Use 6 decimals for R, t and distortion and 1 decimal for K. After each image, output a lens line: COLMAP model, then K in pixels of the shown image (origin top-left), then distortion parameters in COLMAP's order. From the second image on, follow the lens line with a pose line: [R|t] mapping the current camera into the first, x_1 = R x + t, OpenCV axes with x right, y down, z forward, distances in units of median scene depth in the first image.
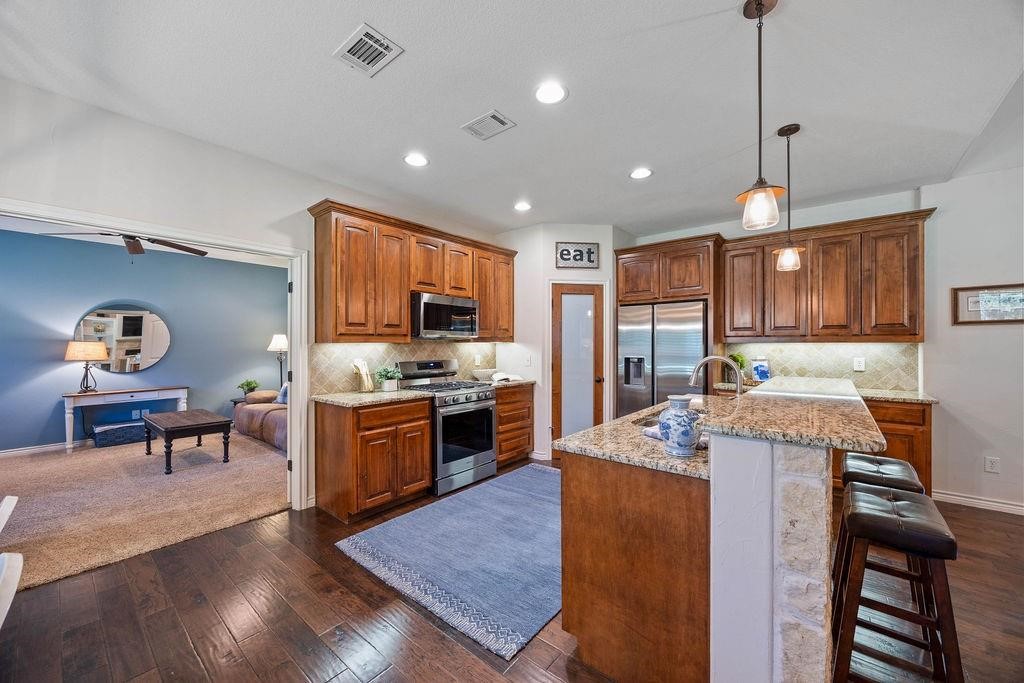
lens RADIAL K [[388.4, 0, 521.1], [0, 388.4, 342.1], [0, 0, 1]] dist [-0.000973, -0.000146]
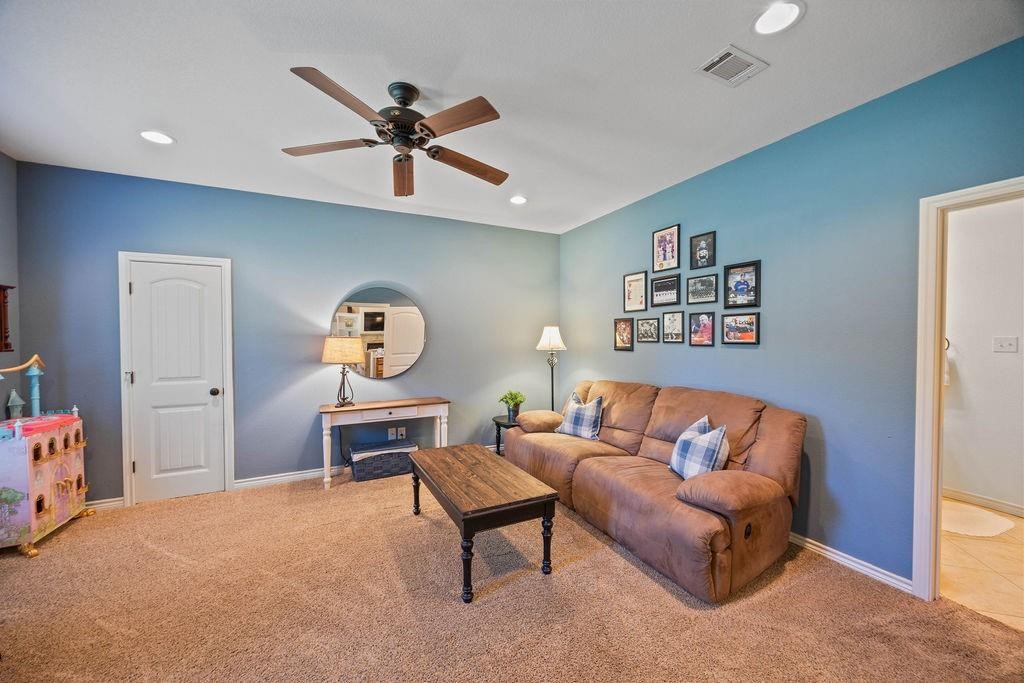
lens RADIAL K [[388.4, 0, 521.1], [0, 388.4, 342.1], [0, 0, 1]] dist [-0.000973, -0.000146]
pose [[0.919433, 0.006243, -0.393197, -0.515722], [0.000717, 0.999846, 0.017553, -0.004793], [0.393246, -0.016421, 0.919287, 0.451332]]
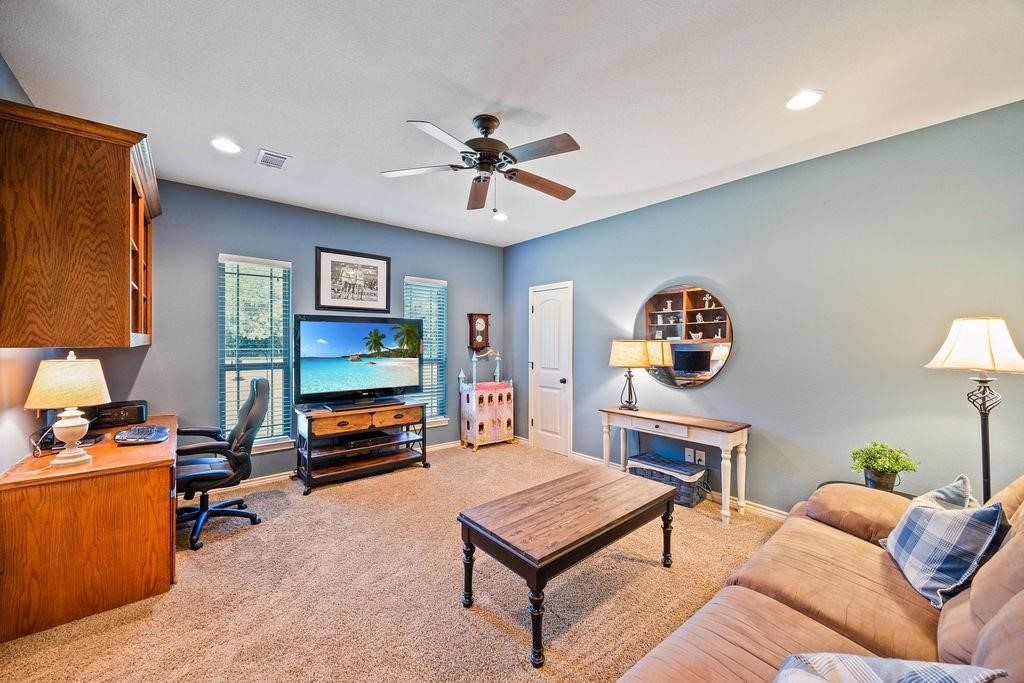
lens RADIAL K [[390.5, 0, 512.0], [0, 390.5, 341.5], [0, 0, 1]] dist [-0.000847, -0.000085]
pose [[-0.166664, 0.002619, -0.986010, -0.344483], [-0.004005, 0.999986, 0.003333, -0.001681], [0.986006, 0.004505, -0.166651, 0.896256]]
